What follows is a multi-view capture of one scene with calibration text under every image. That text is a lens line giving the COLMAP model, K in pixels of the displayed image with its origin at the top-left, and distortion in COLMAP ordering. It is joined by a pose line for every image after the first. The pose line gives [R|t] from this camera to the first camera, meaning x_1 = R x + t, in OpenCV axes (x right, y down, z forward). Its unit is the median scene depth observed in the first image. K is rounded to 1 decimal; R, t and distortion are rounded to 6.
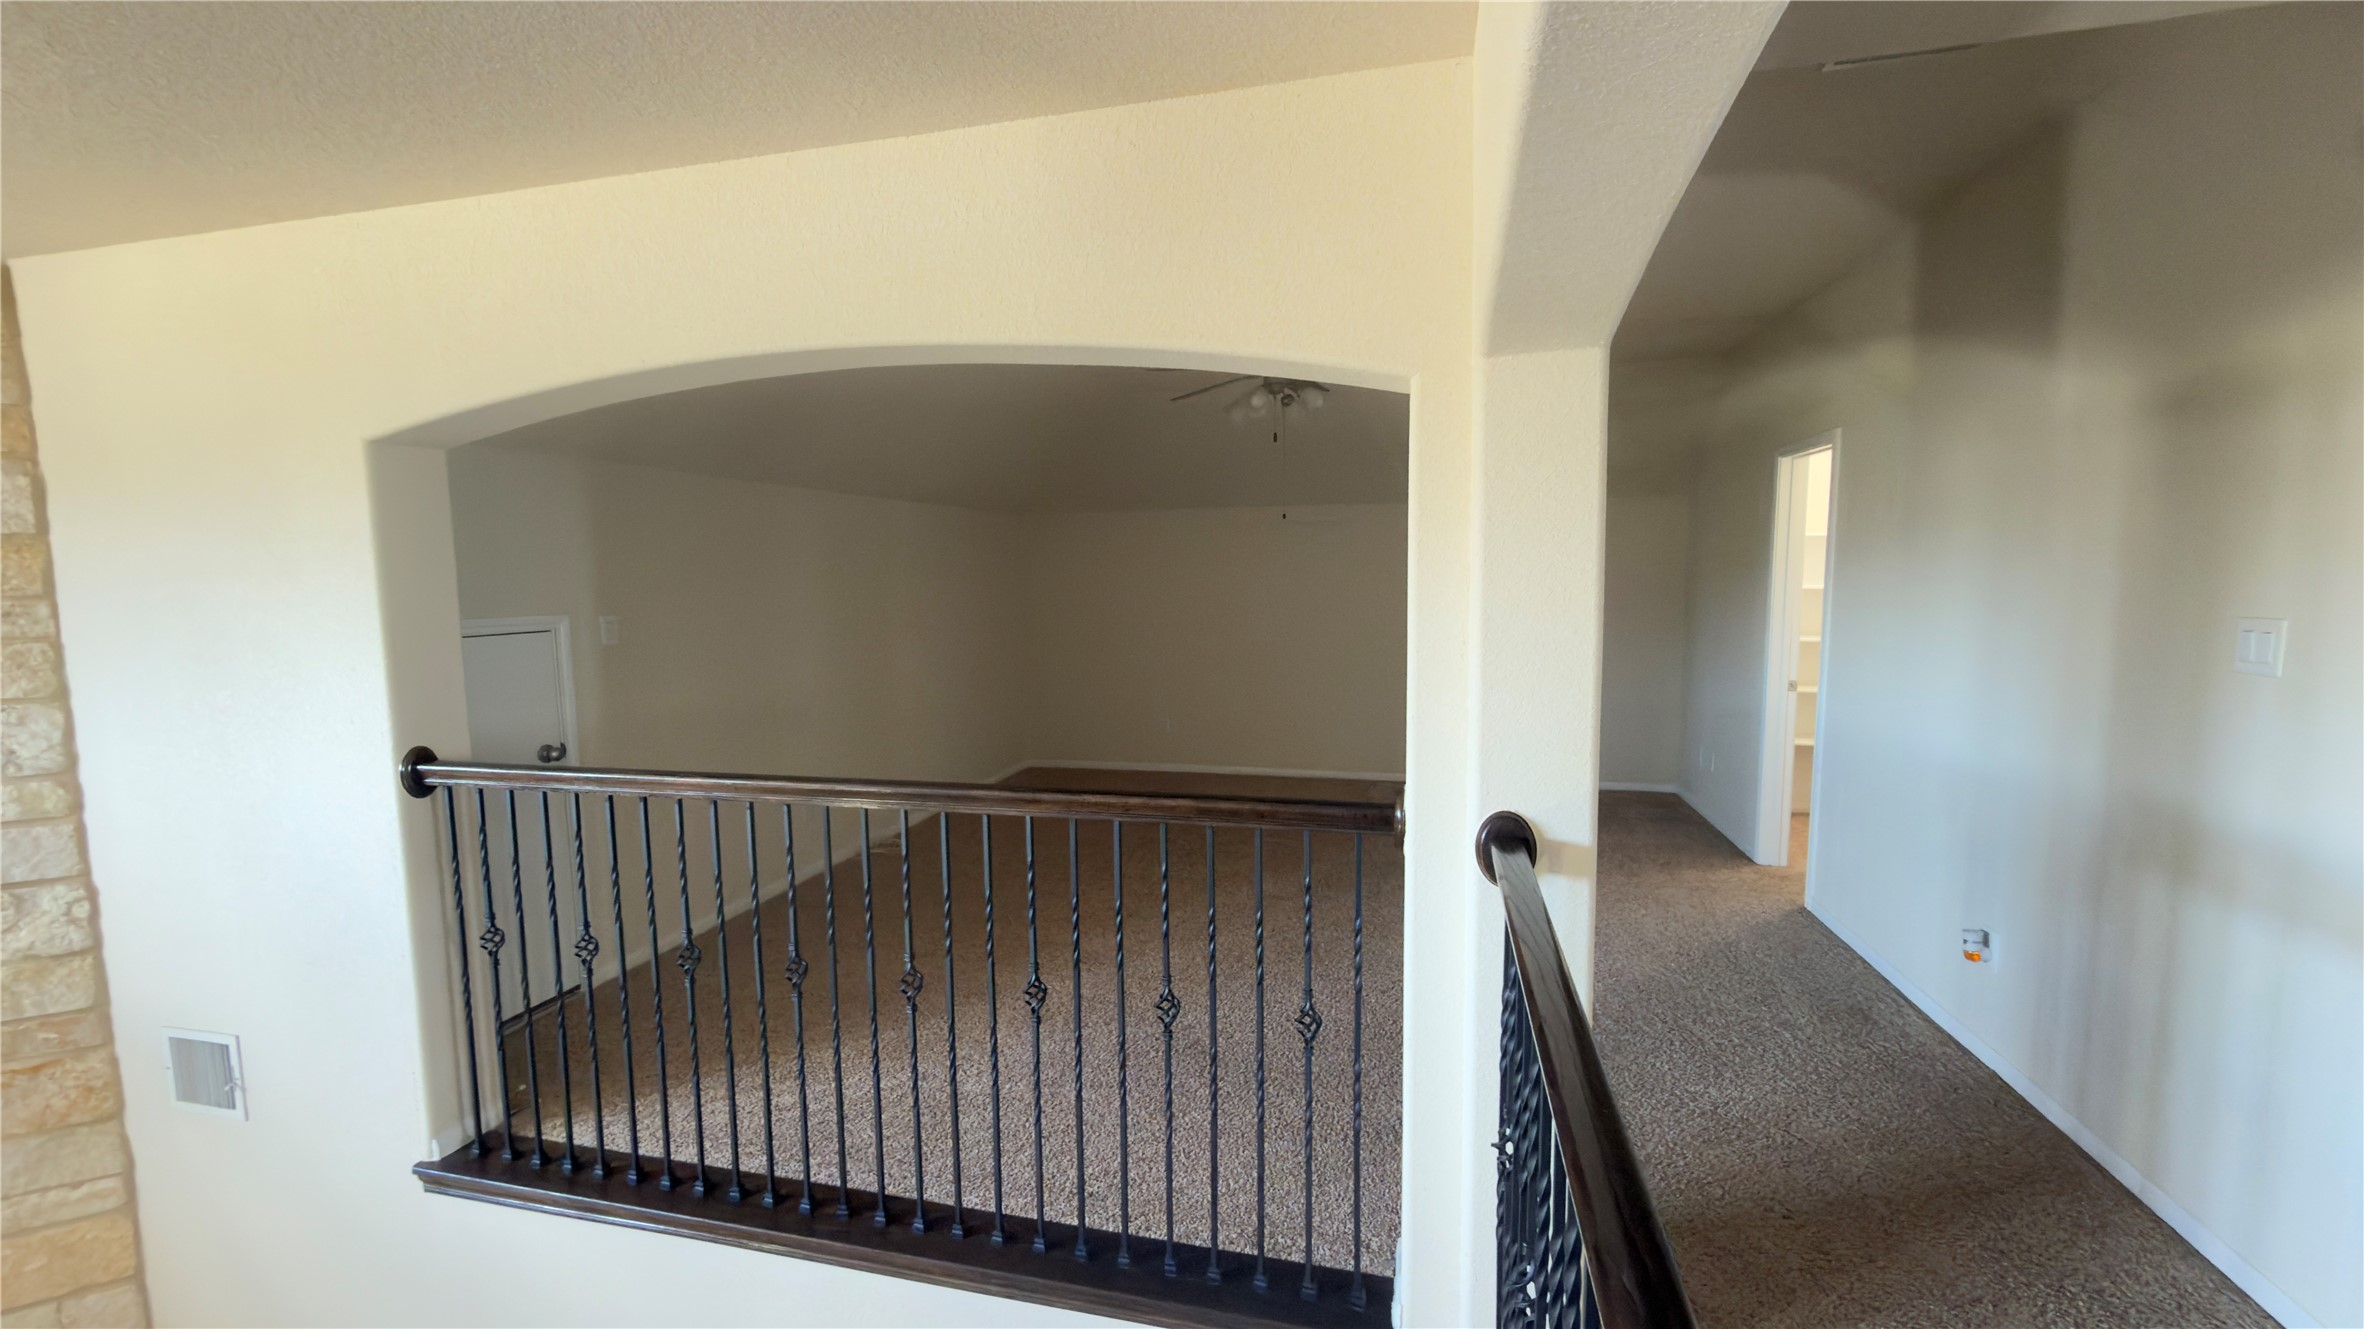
lens RADIAL K [[944.8, 0, 1224.7], [0, 944.8, 657.4], [0, 0, 1]] dist [-0.003879, 0.000091]
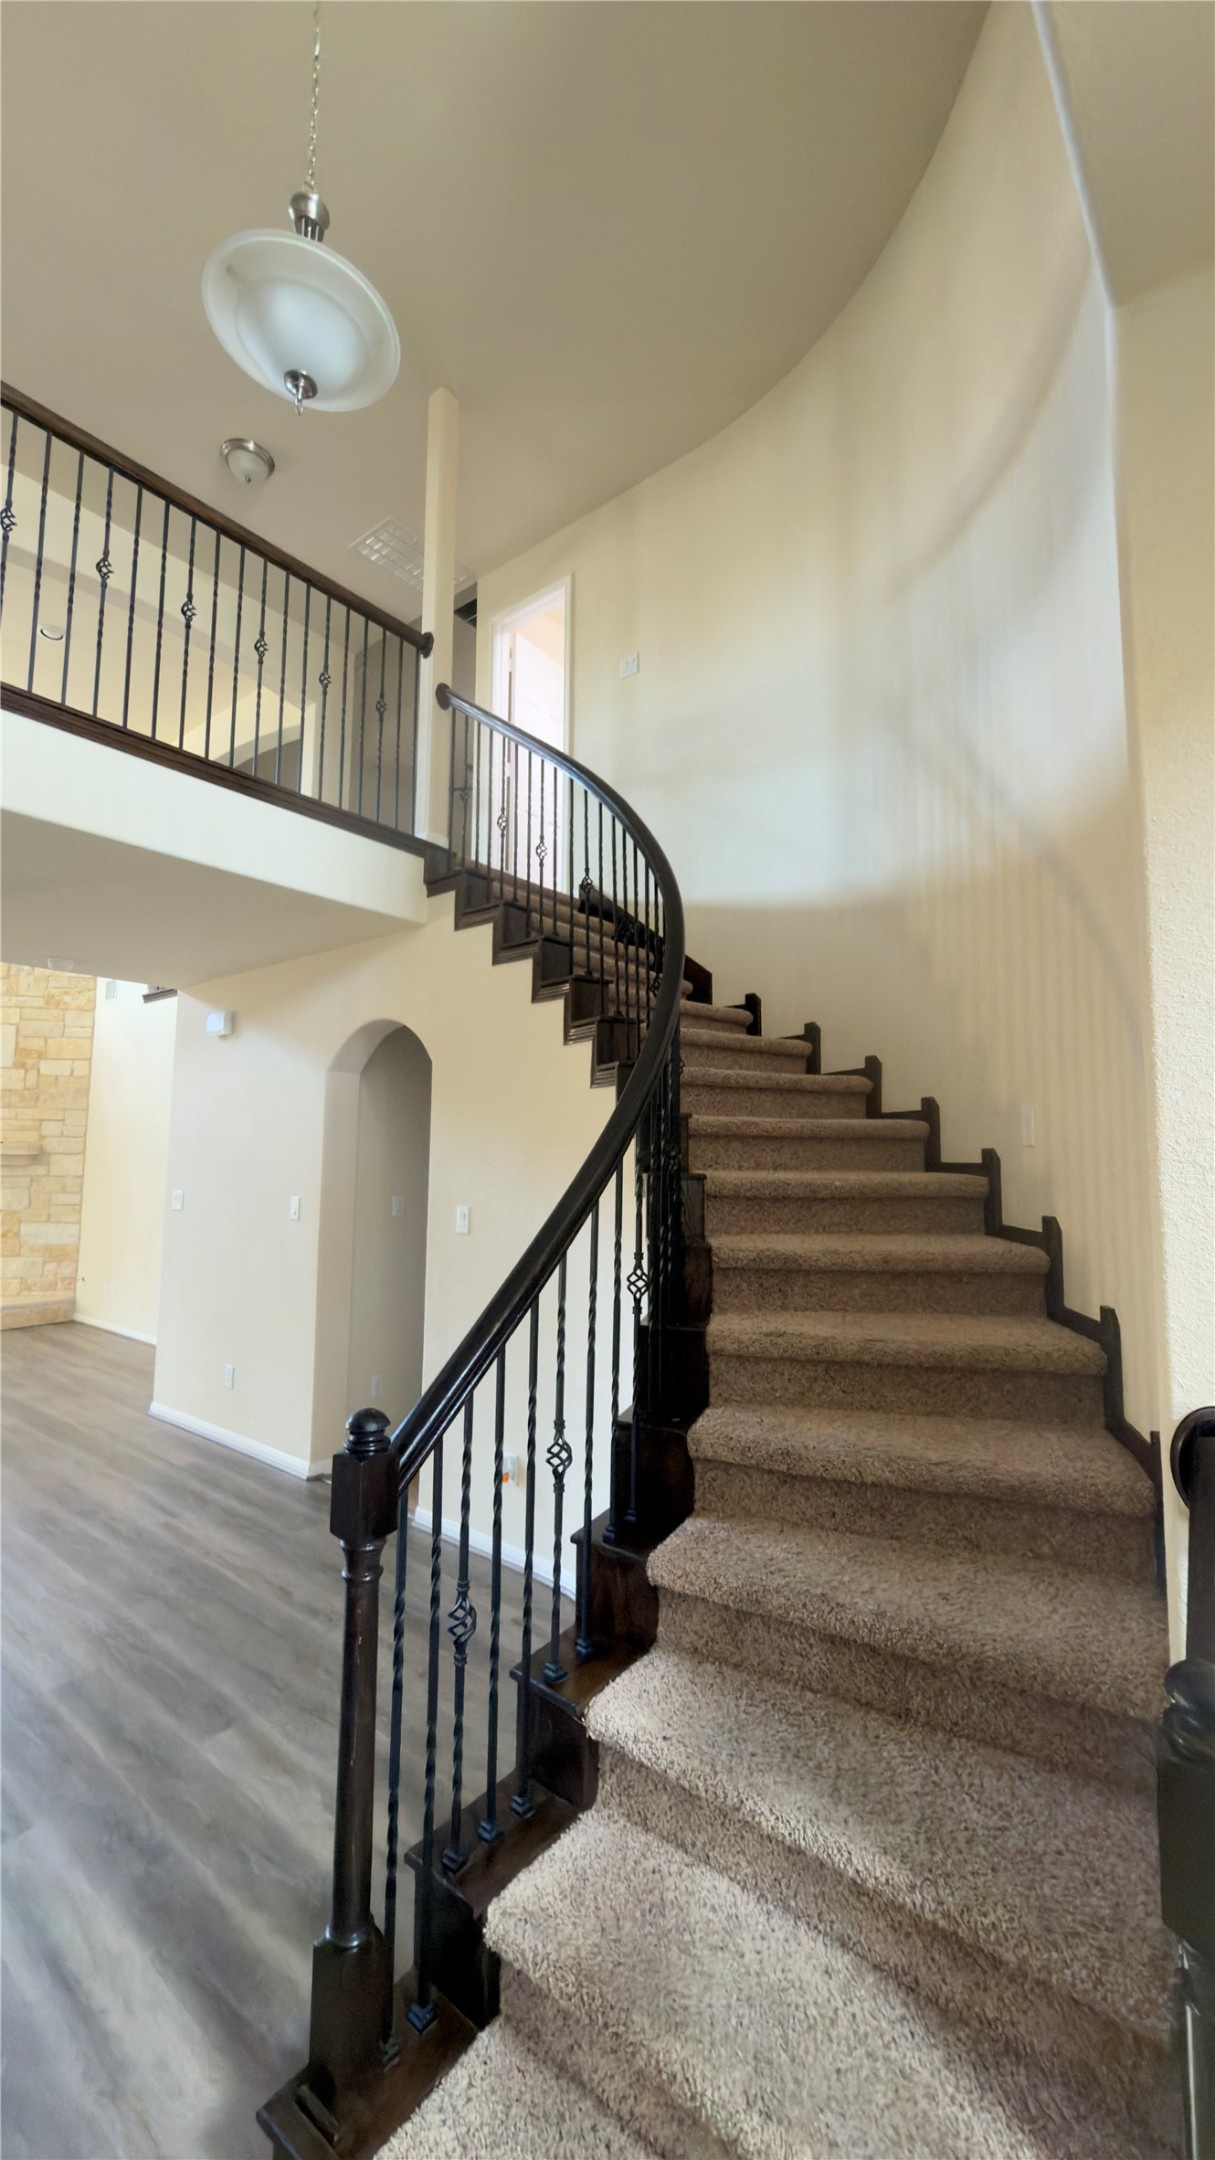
lens RADIAL K [[863.3, 0, 621.9], [0, 863.3, 1074.4], [0, 0, 1]] dist [-0.003879, 0.000091]
pose [[0.903073, -0.016588, -0.429167, 2.009856], [-0.057437, 0.985613, -0.158957, 1.156796], [0.425630, 0.168200, 0.889128, -0.991505]]
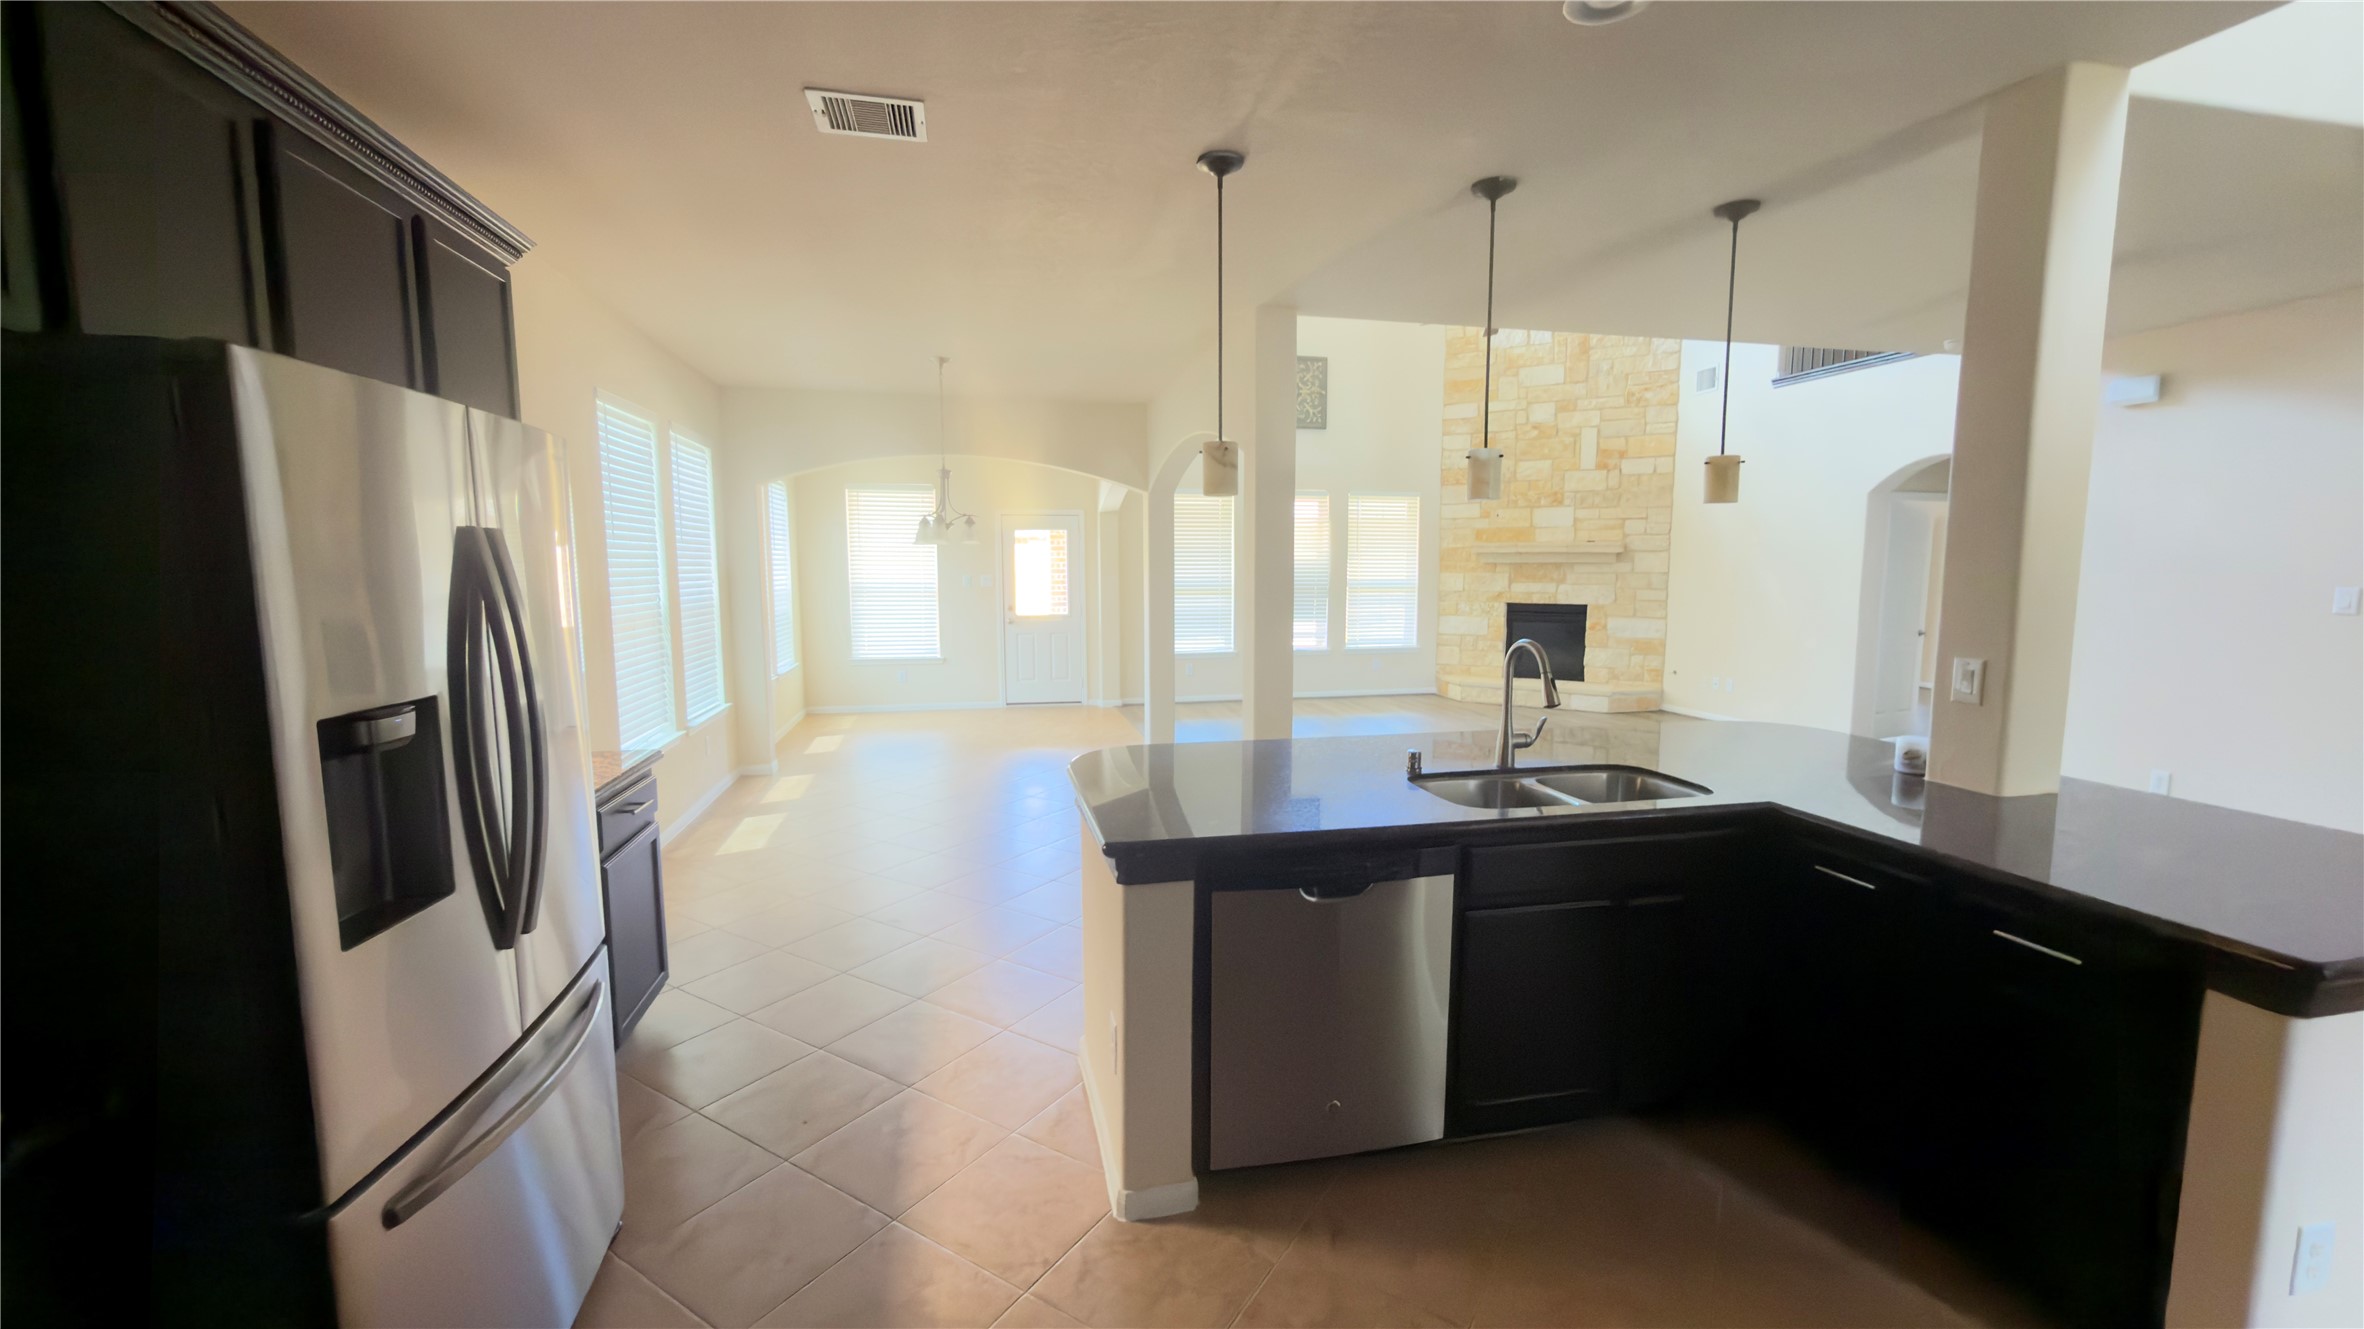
lens RADIAL K [[944.8, 0, 1179.4], [0, 944.8, 664.9], [0, 0, 1]] dist [-0.003879, 0.000091]
pose [[0.431445, 0.114878, -0.894795, 1.242523], [-0.075901, 0.992965, 0.090884, 1.297441], [0.898941, 0.028705, 0.437129, -2.149752]]
